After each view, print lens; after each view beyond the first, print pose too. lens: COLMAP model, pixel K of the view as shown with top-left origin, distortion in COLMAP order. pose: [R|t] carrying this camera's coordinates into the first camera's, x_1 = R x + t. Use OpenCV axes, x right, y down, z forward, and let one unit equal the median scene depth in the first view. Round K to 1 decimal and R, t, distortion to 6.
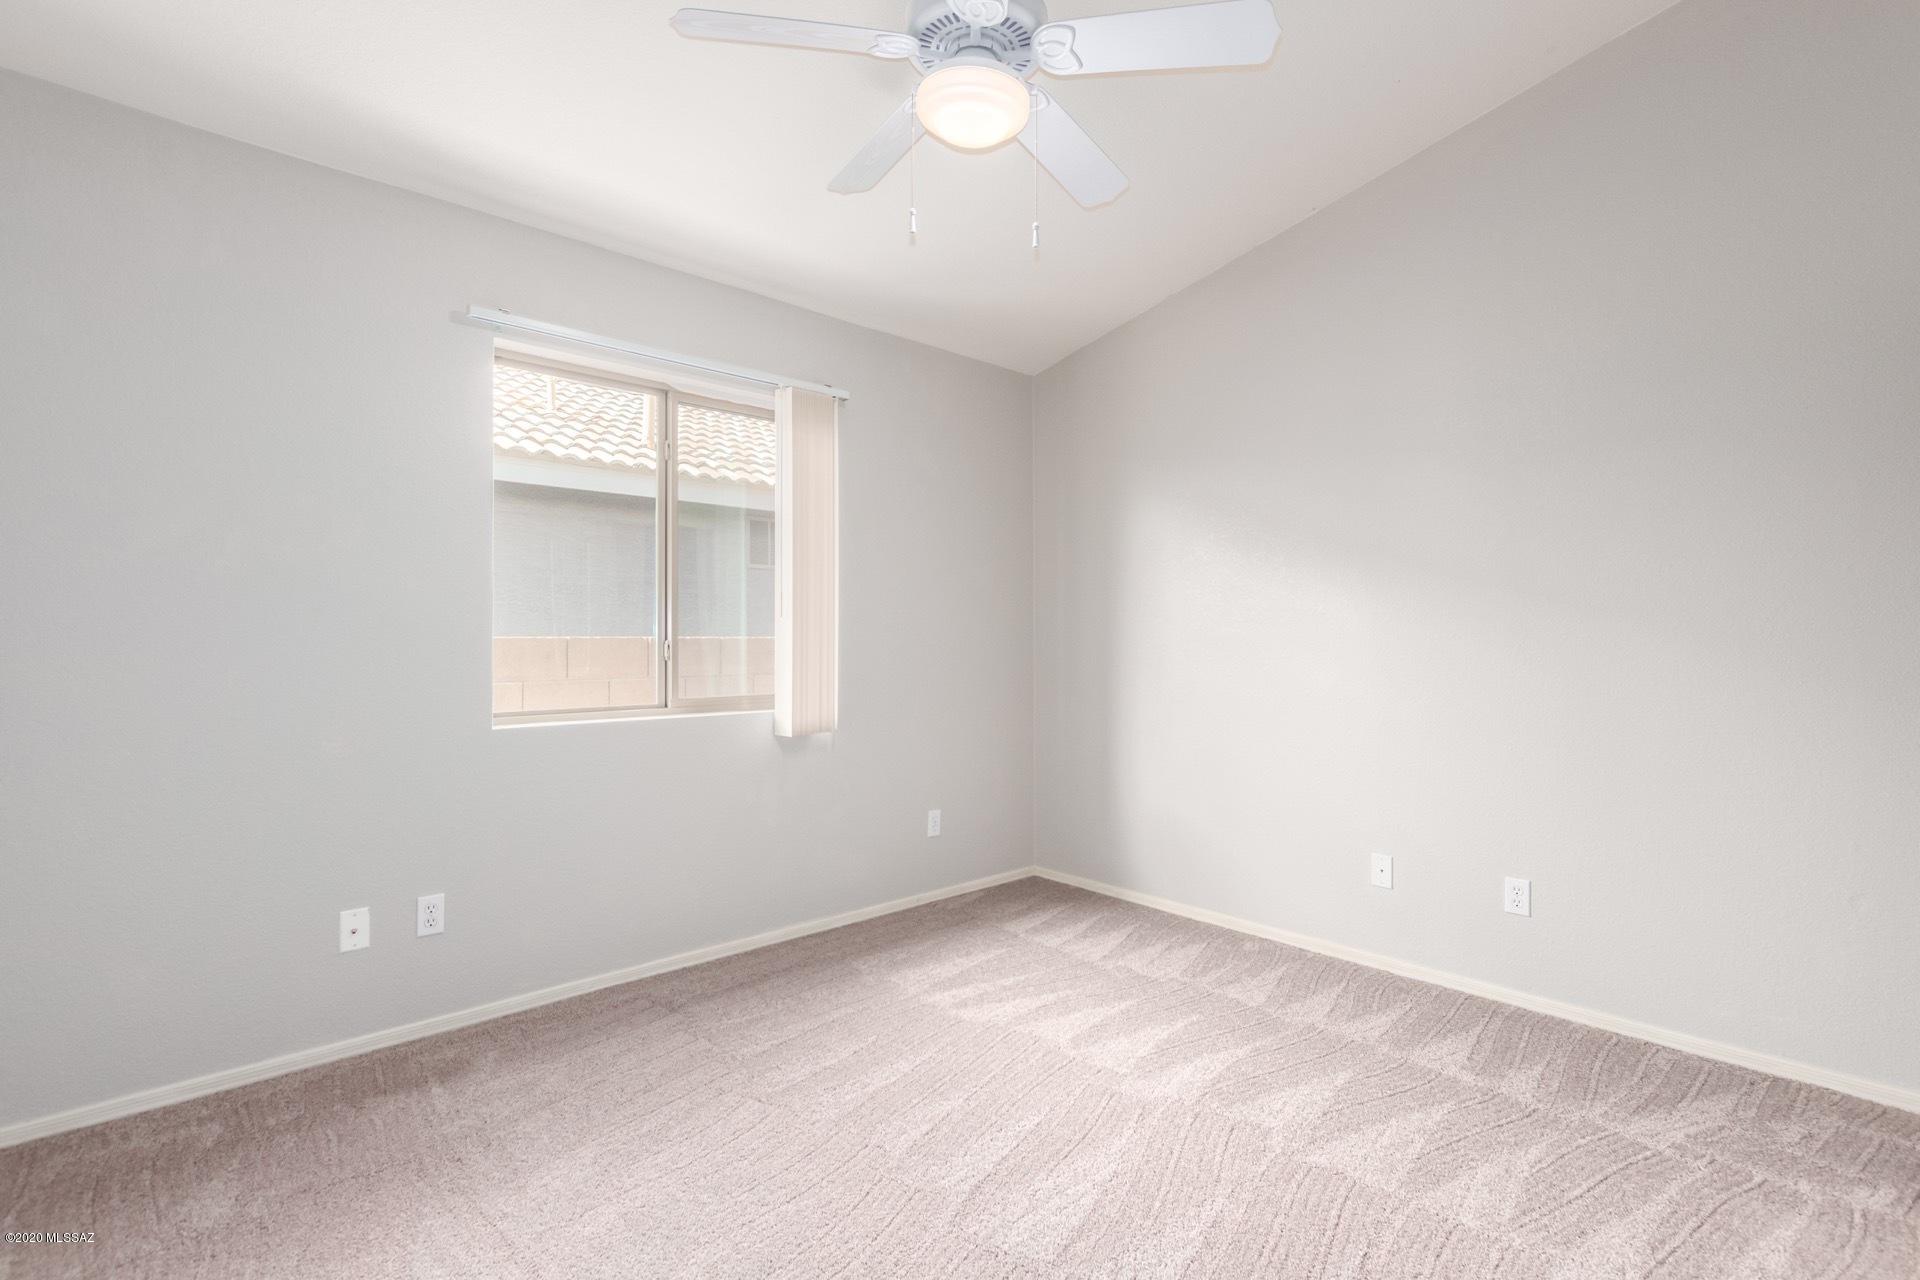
lens RADIAL K [[893.5, 0, 969.7], [0, 893.5, 636.6], [0, 0, 1]] dist [0.000452, -0.001196]
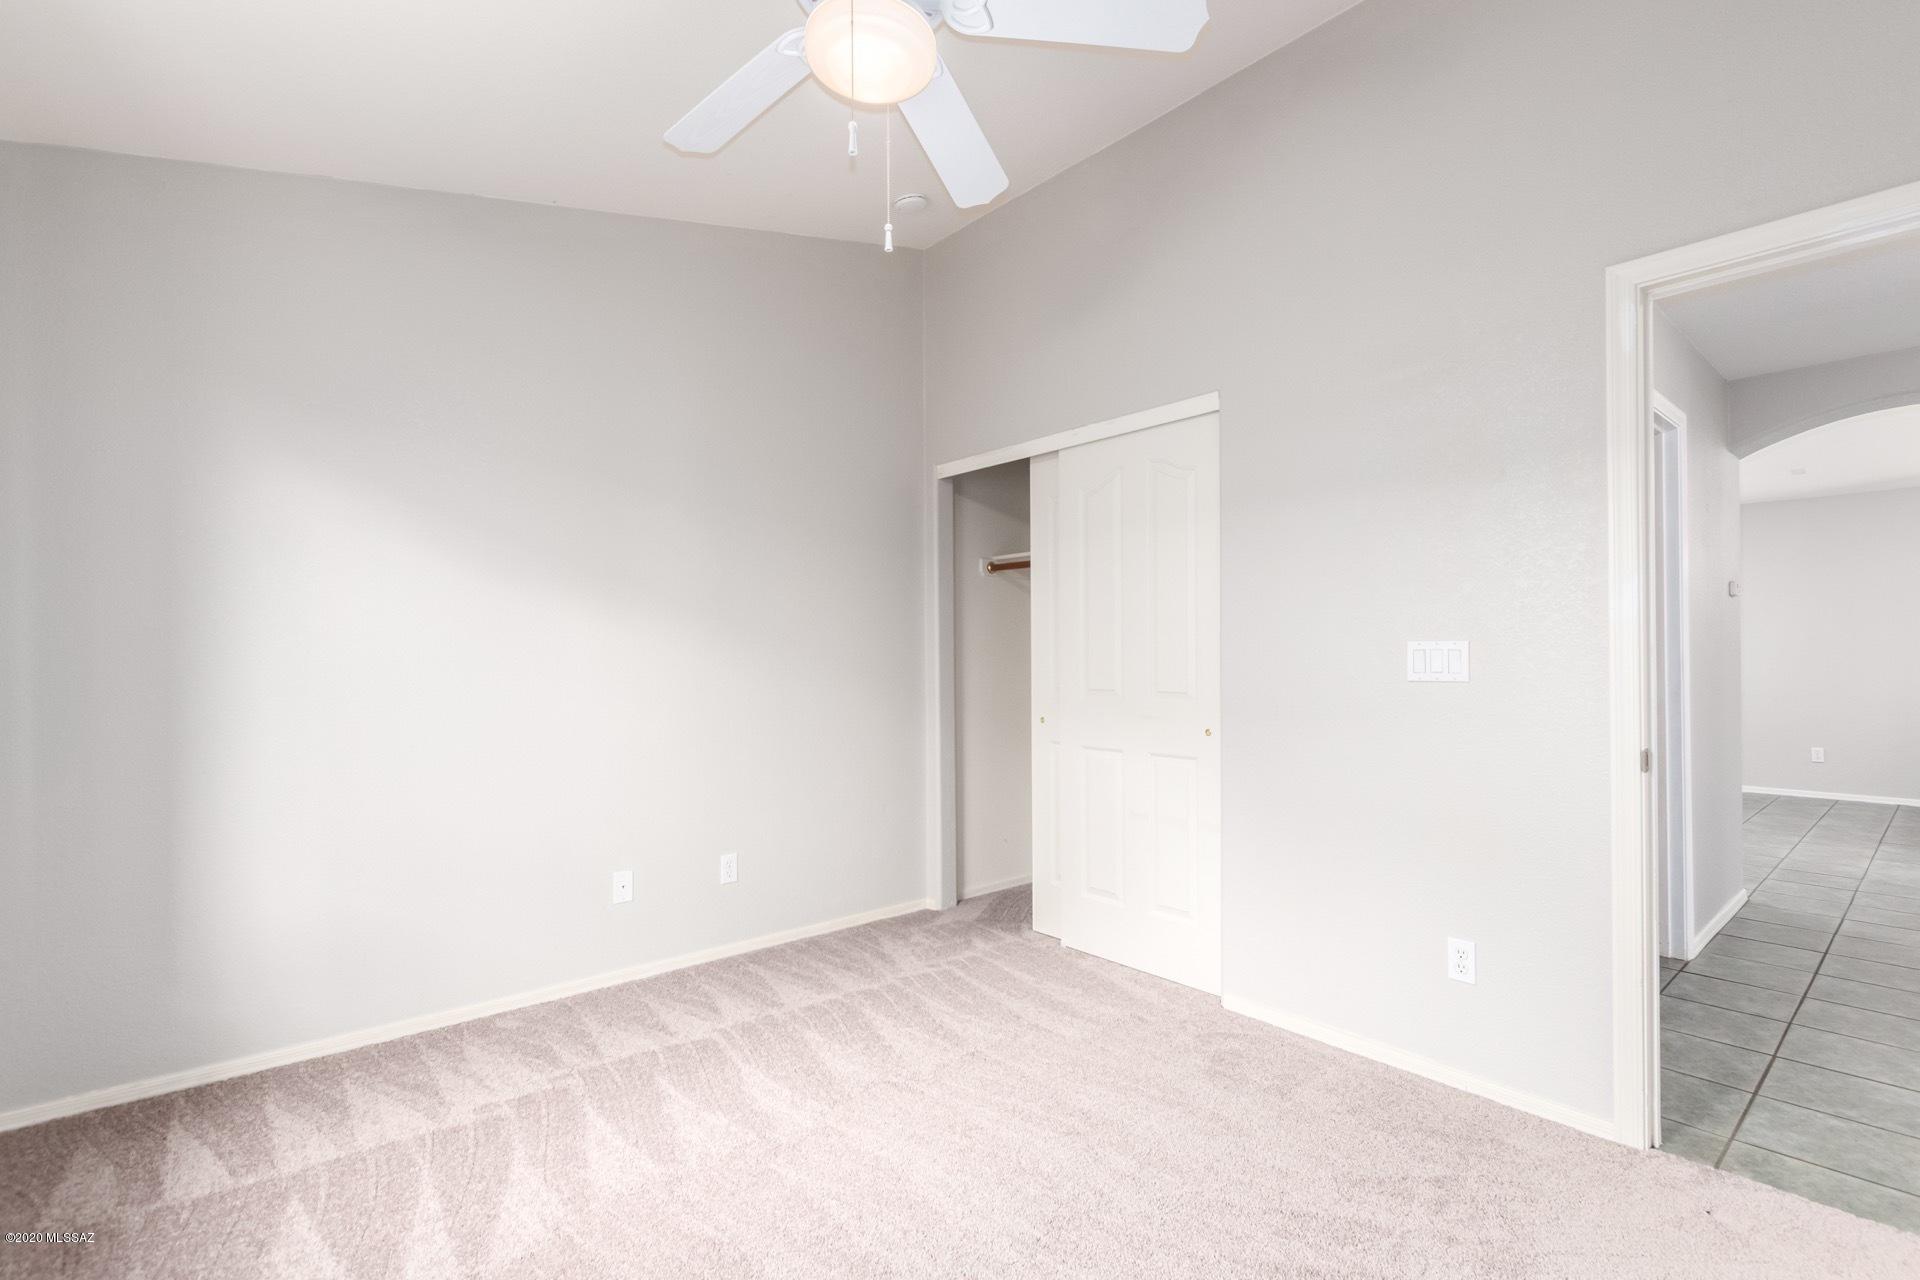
lens RADIAL K [[893.5, 0, 967.5], [0, 893.5, 643.4], [0, 0, 1]] dist [0.000452, -0.001196]
pose [[0.021370, 0.013827, 0.999676, -0.623498], [0.003529, 0.999897, -0.013906, -0.004343], [-0.999765, 0.003825, 0.021319, 0.634645]]
